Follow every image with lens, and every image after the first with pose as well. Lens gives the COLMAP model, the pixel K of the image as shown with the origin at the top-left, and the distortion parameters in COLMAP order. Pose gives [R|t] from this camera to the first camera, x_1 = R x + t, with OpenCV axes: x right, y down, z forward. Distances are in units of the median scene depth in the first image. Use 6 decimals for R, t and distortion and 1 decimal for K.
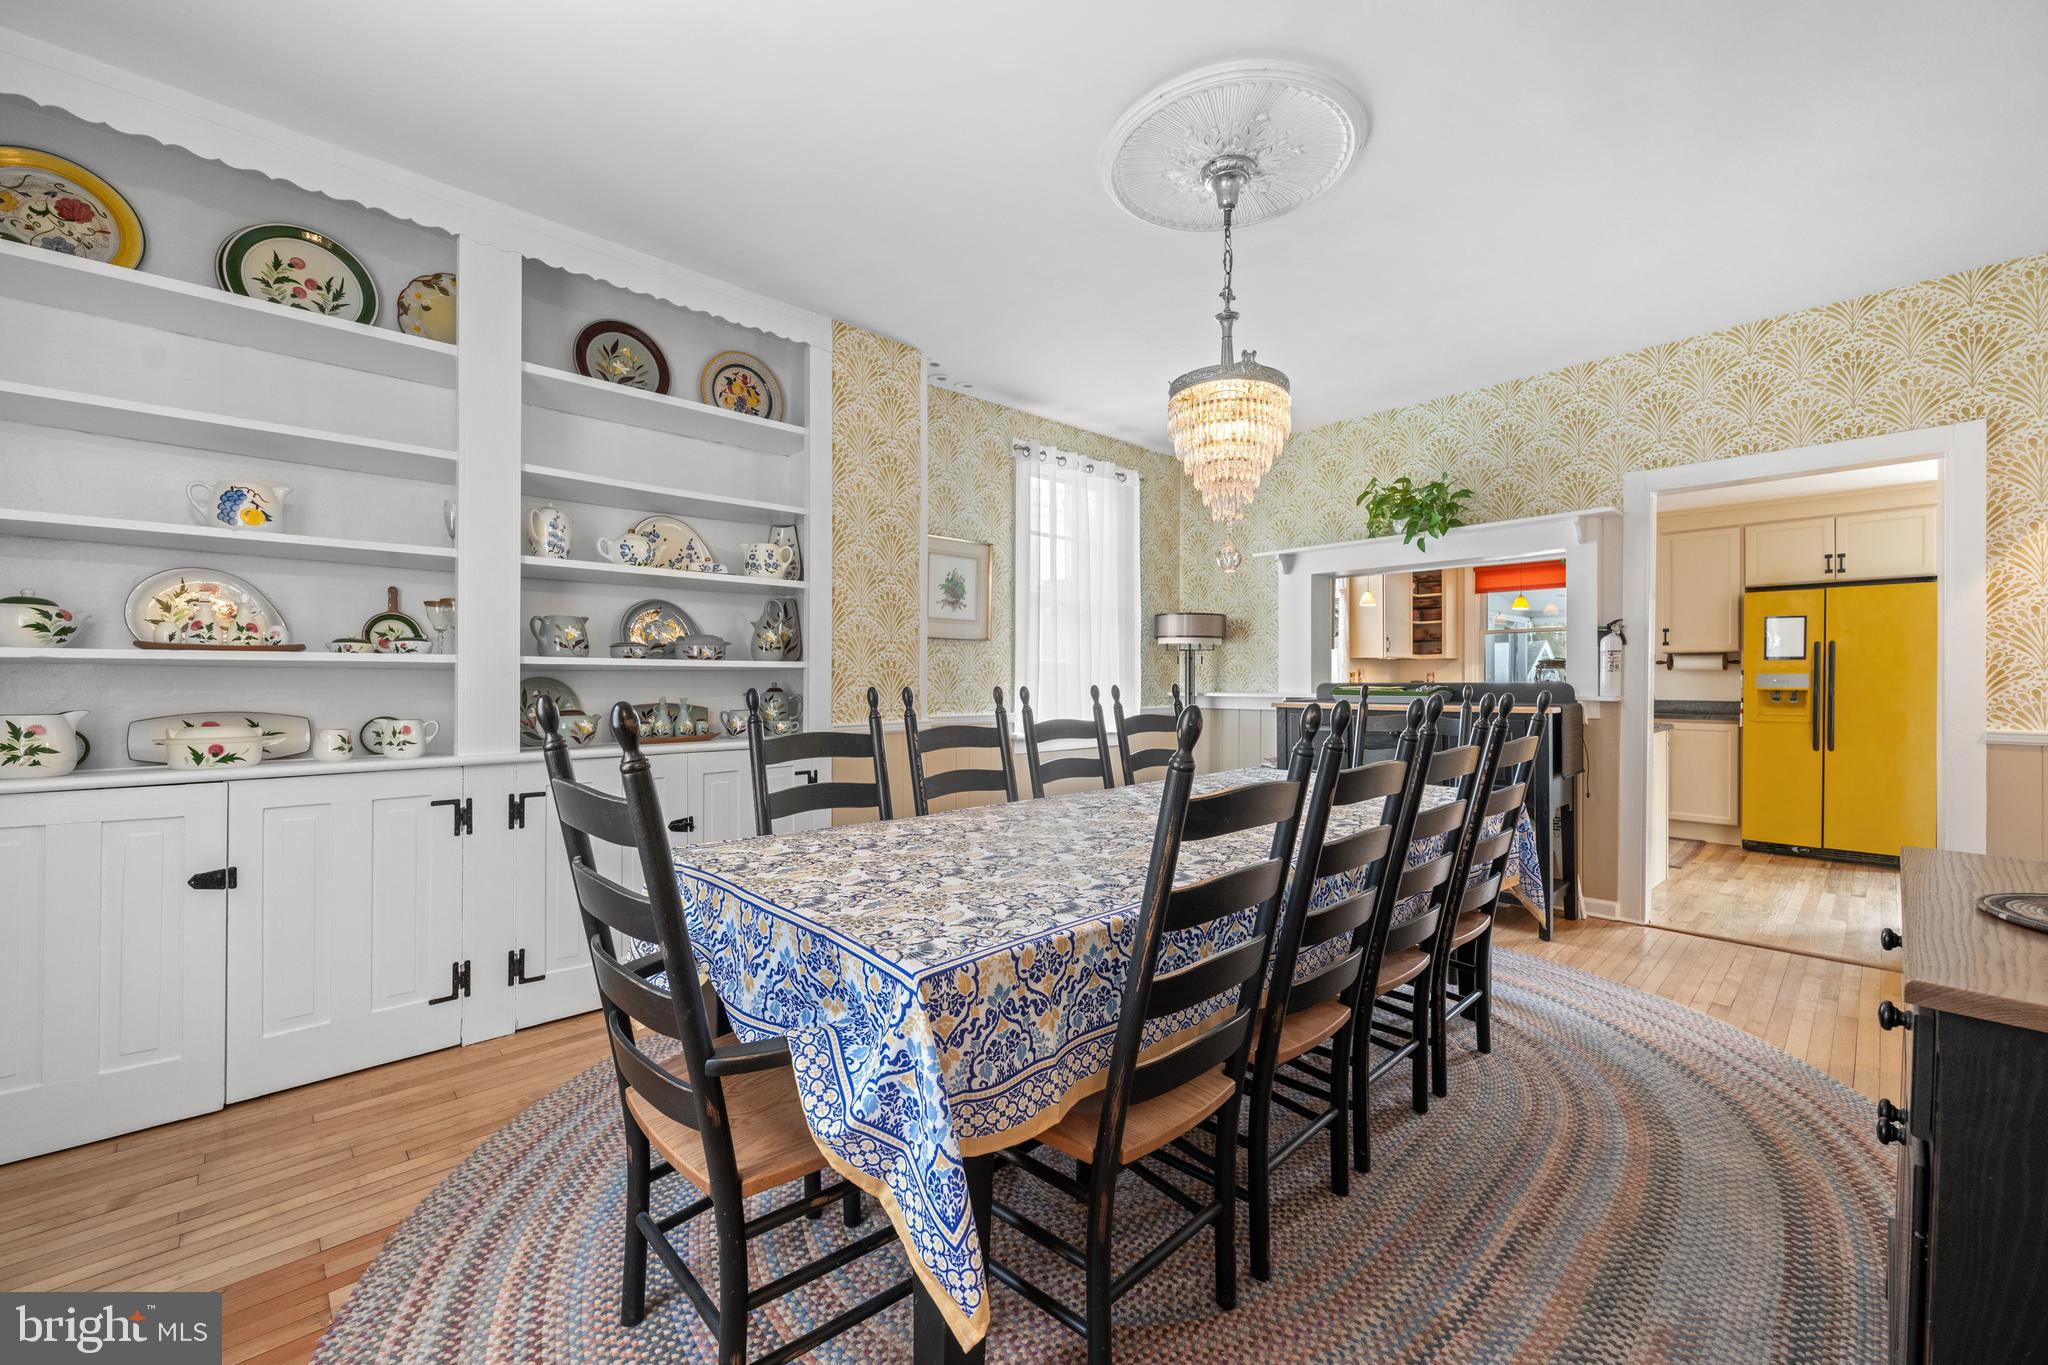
lens RADIAL K [[838.7, 0, 1027.9], [0, 838.7, 698.2], [0, 0, 1]] dist [0.000244, -0.000110]
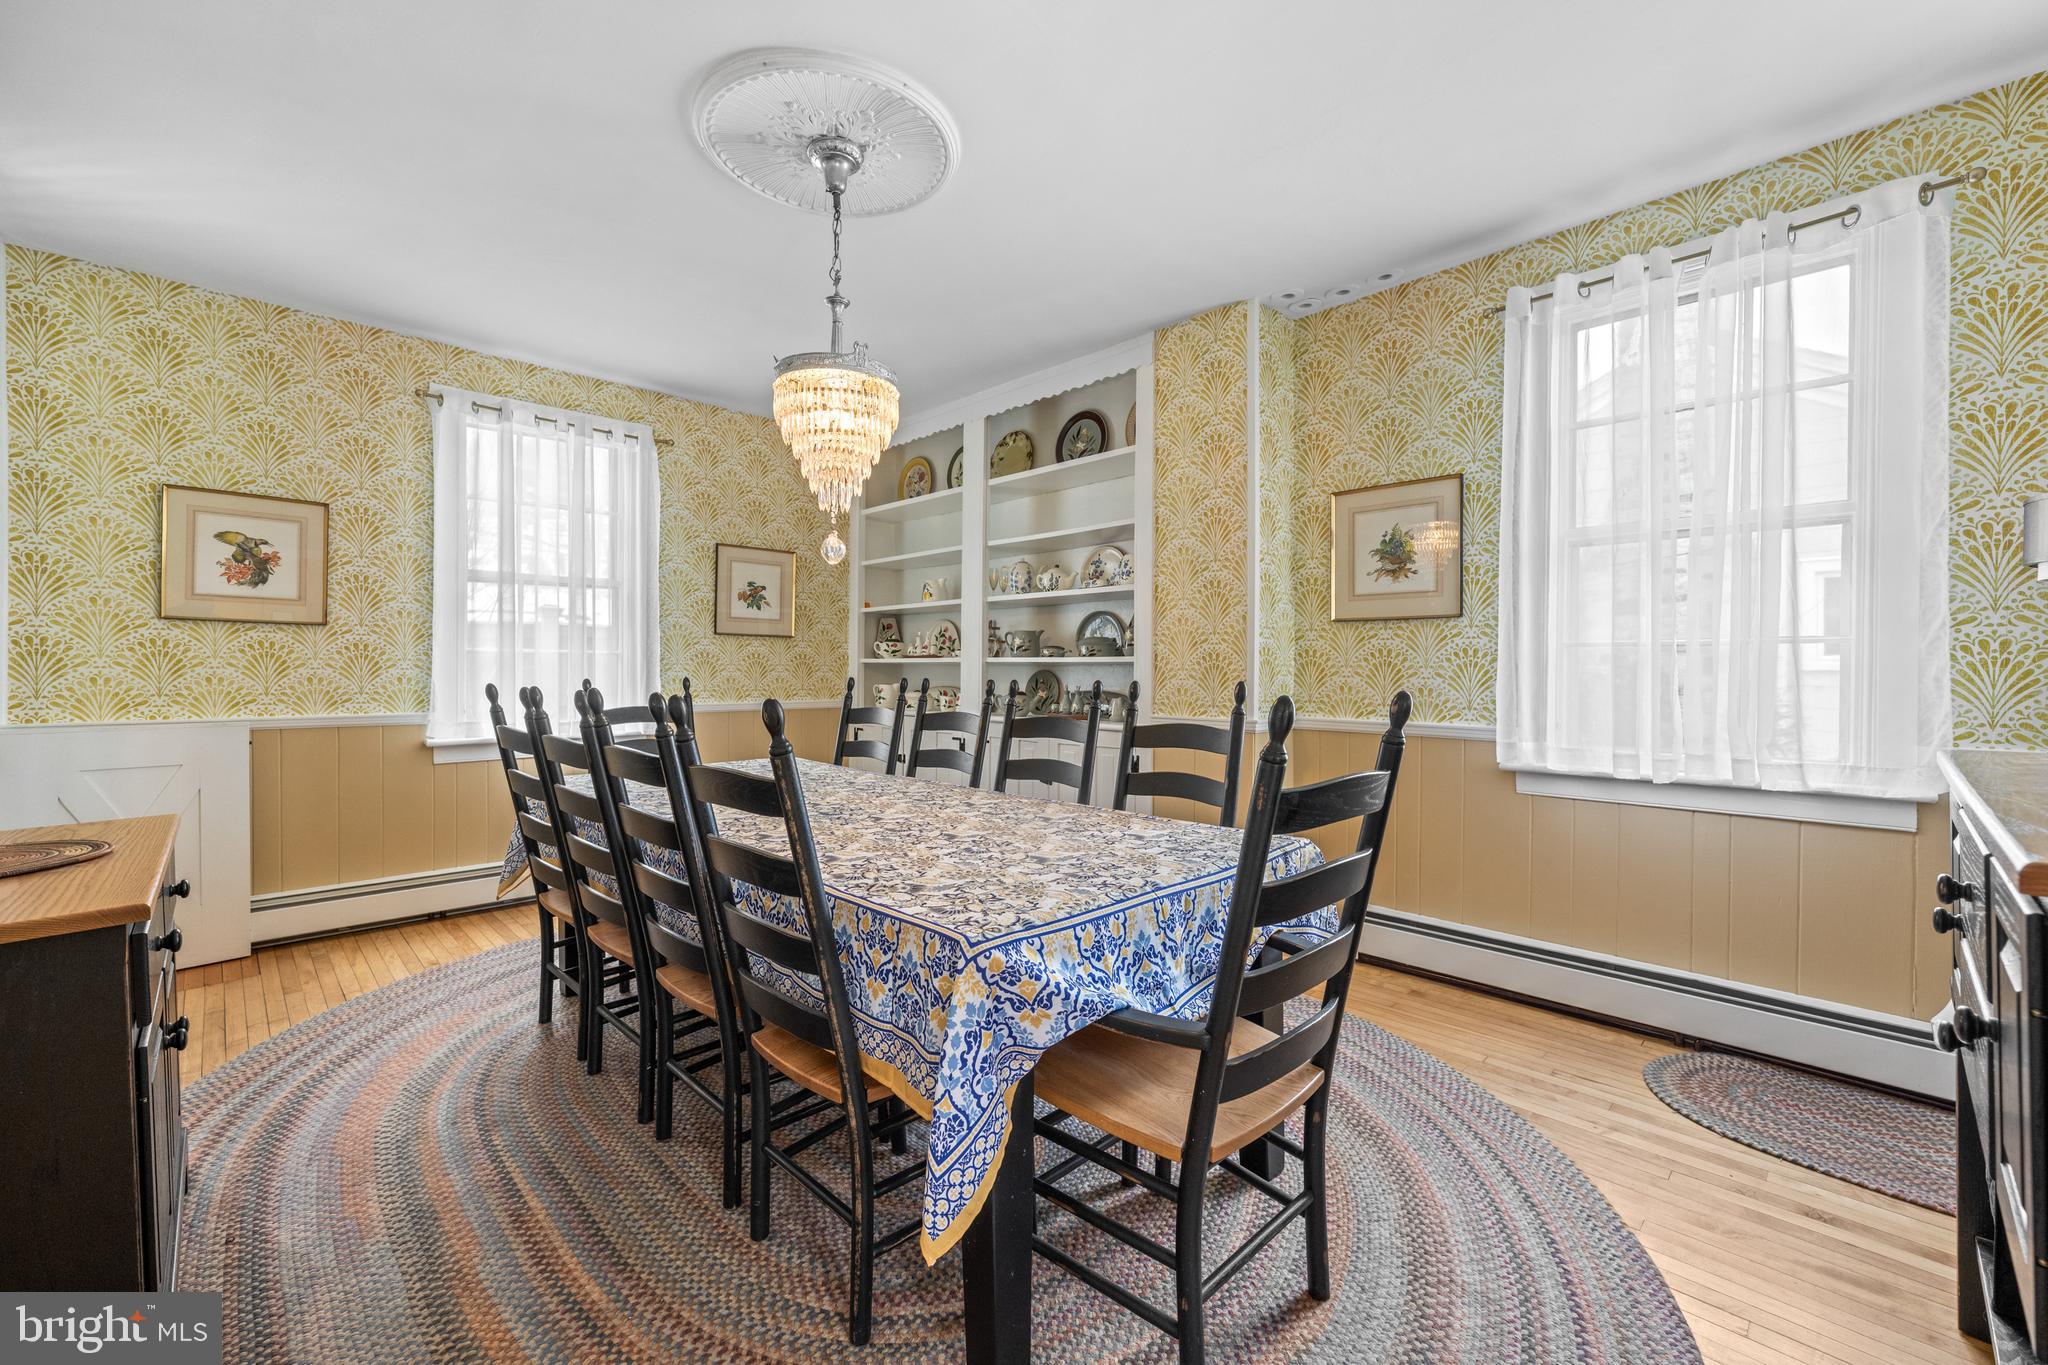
lens RADIAL K [[806.5, 0, 1030.5], [0, 806.5, 651.4], [0, 0, 1]] dist [-0.000051, -0.000082]
pose [[0.013947, -0.013527, -0.999811, 1.018119], [-0.018682, 0.999730, -0.013786, -0.043840], [0.999728, 0.018870, 0.013691, 1.106334]]
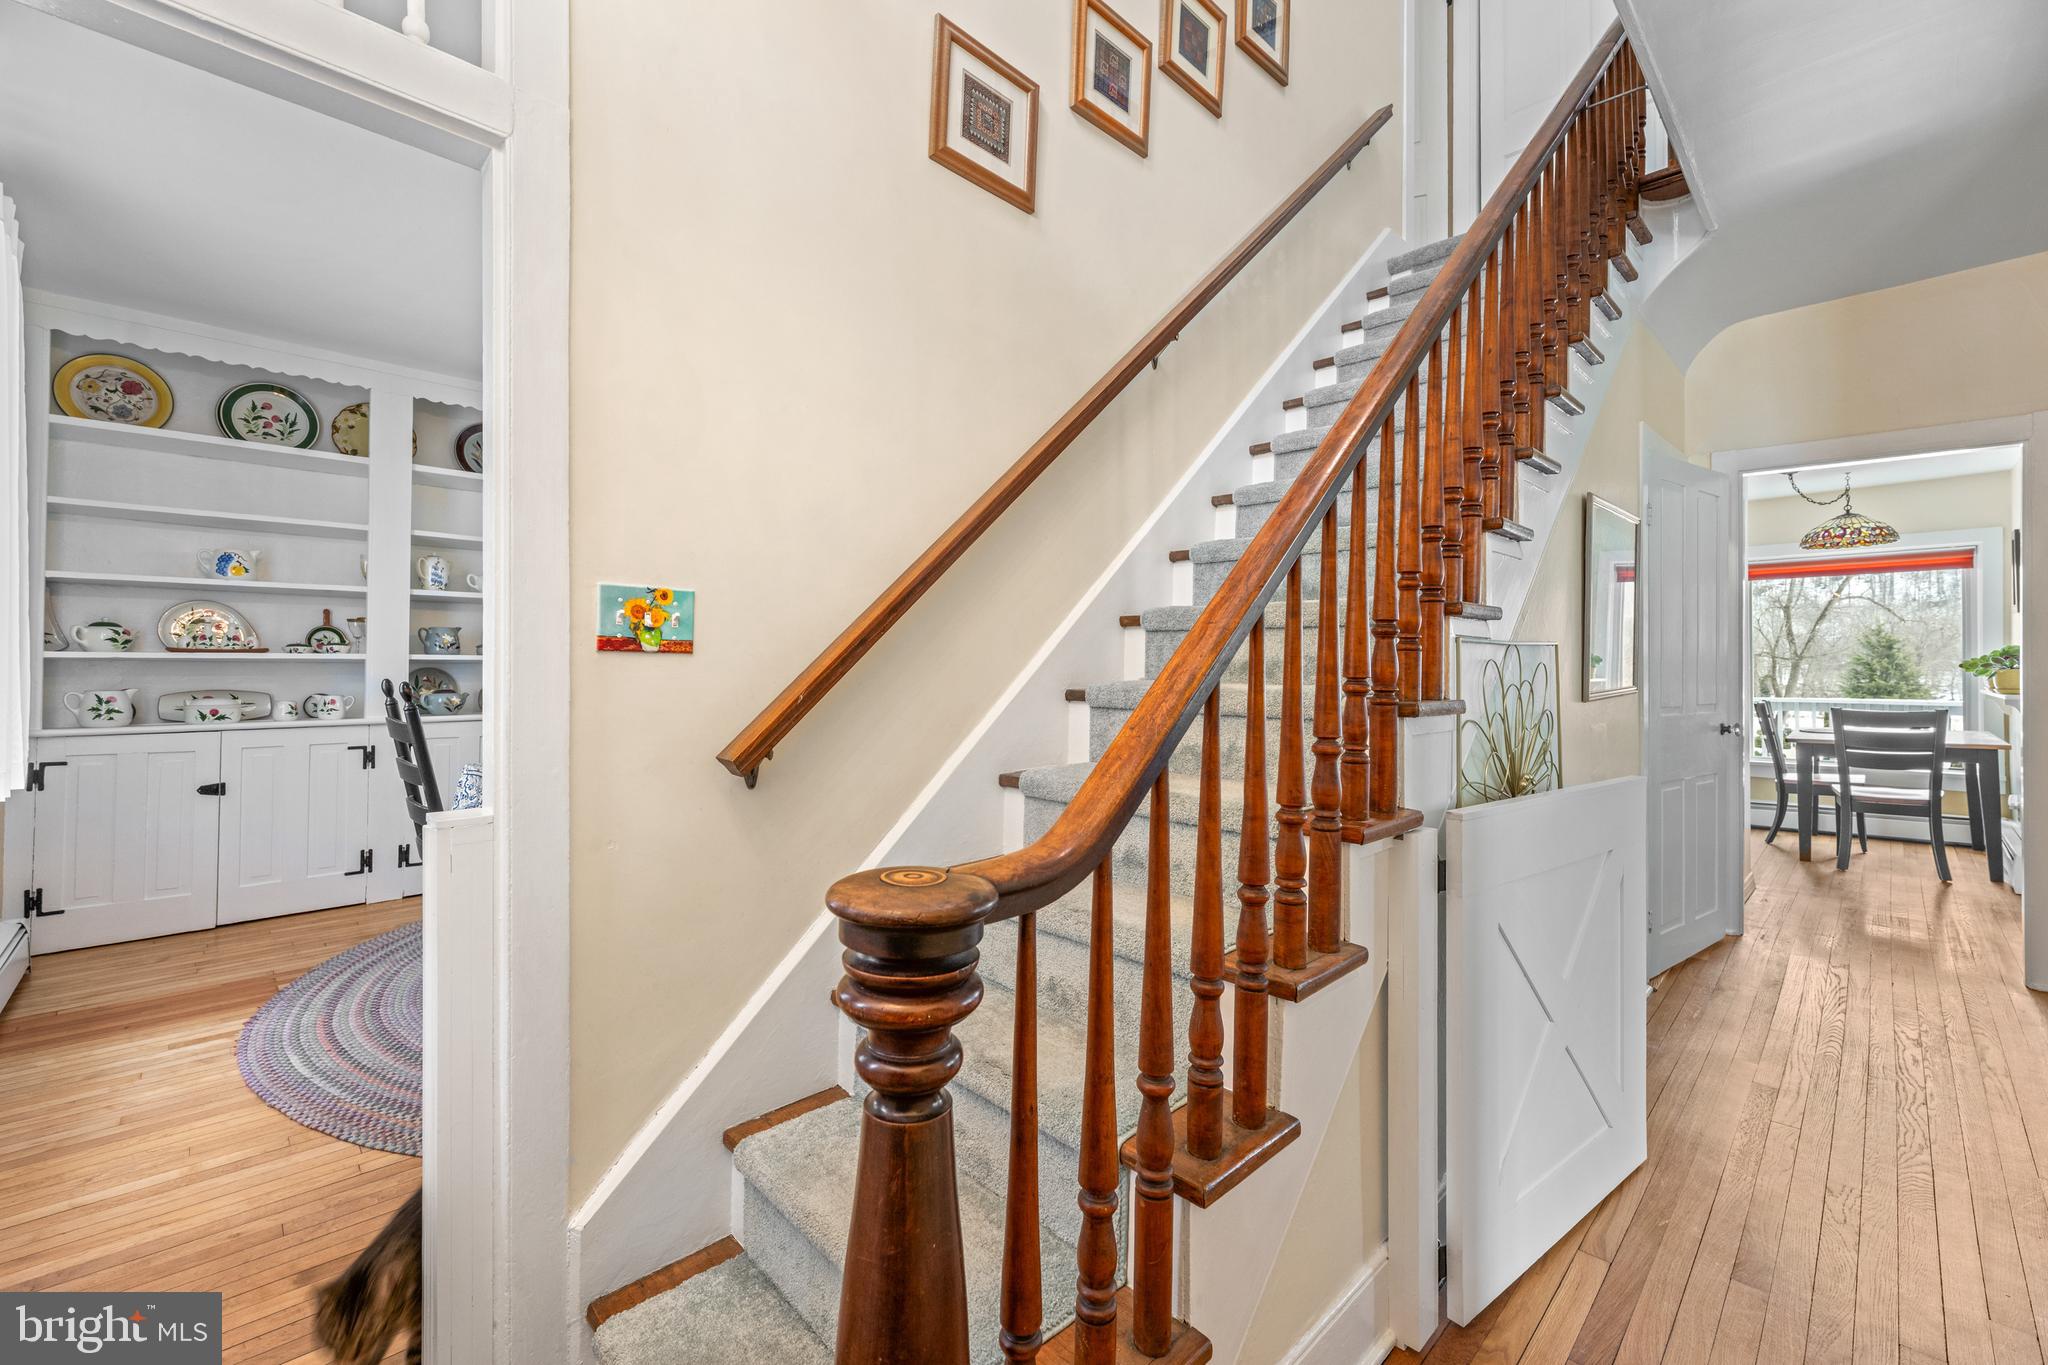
lens RADIAL K [[857.6, 0, 1022.9], [0, 857.6, 671.3], [0, 0, 1]] dist [-0.000035, -0.000047]
pose [[0.999904, -0.001207, 0.013810, 0.533001], [0.001449, 0.999845, -0.017537, 0.010661], [-0.013787, 0.017555, 0.999751, -0.629554]]
